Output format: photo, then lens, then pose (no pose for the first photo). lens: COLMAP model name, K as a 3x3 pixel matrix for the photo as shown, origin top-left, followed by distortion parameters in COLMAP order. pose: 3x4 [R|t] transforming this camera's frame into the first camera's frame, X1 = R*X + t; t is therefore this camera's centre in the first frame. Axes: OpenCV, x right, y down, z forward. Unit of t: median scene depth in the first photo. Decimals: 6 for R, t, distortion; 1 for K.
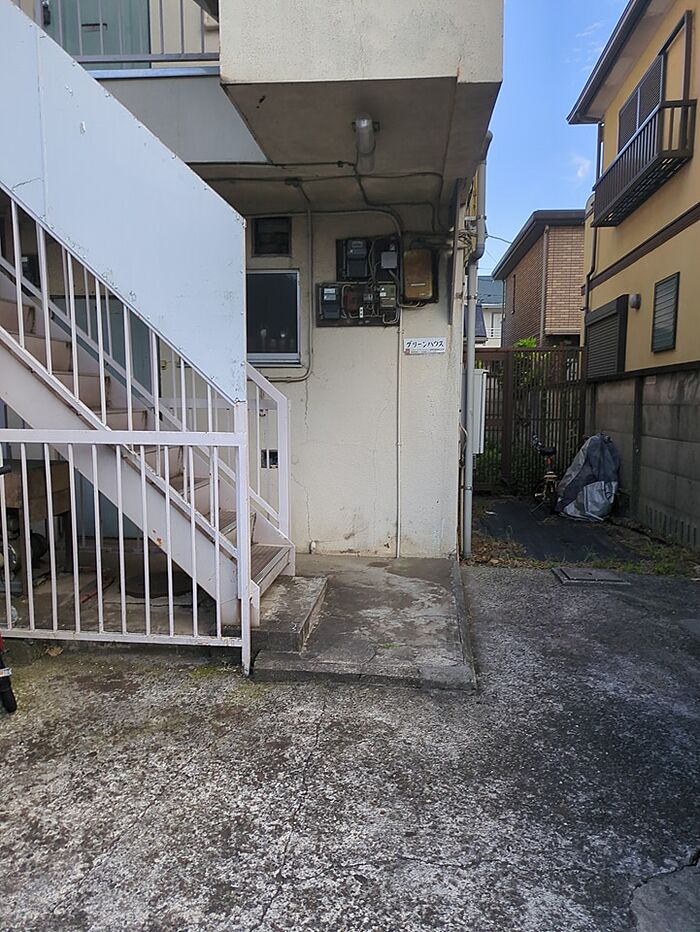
lens RADIAL K [[690.7, 0, 348.5], [0, 690.7, 469.0], [0, 0, 1]] dist [0.035086, -0.009927]
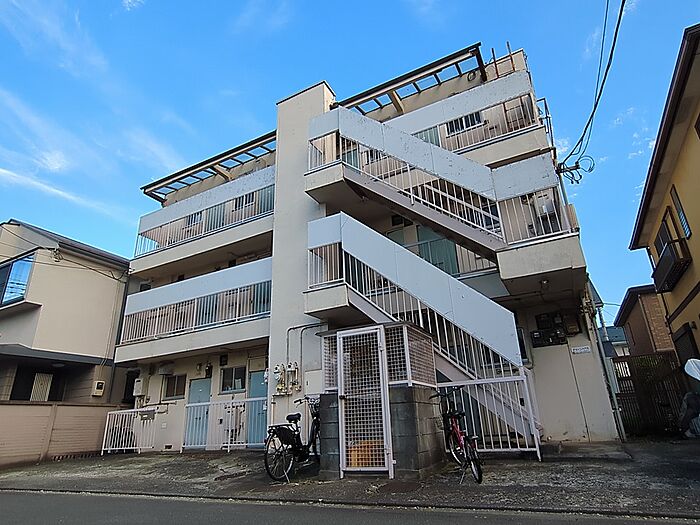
lens RADIAL K [[407.4, 0, 352.9], [0, 407.4, 275.7], [0, 0, 1]] dist [-0.007415, -0.000933]
pose [[0.921503, -0.175979, -0.346213, -0.098327], [0.008175, 0.900040, -0.435731, 0.224156], [0.388285, 0.398697, 0.830828, -0.687595]]
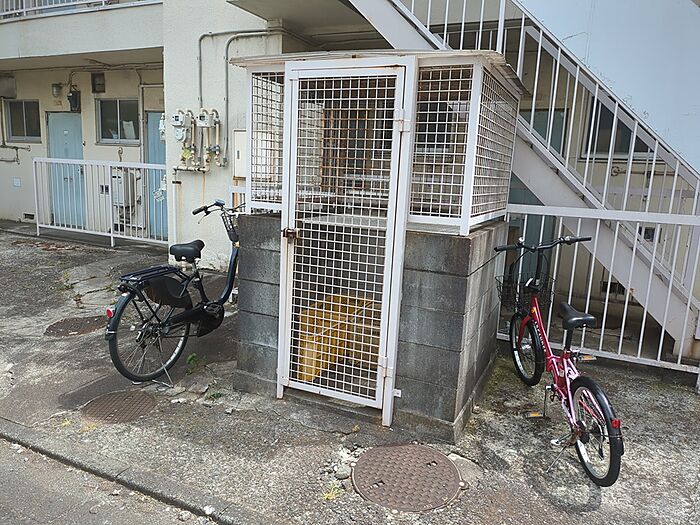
lens RADIAL K [[518.8, 0, 350.0], [0, 518.8, 266.1], [0, 0, 1]] dist [0.035086, -0.009927]
pose [[0.935980, 0.100662, -0.337356, -0.317330], [-0.077205, 0.993614, 0.082281, 0.008036], [0.343484, -0.050968, 0.937775, -0.137155]]
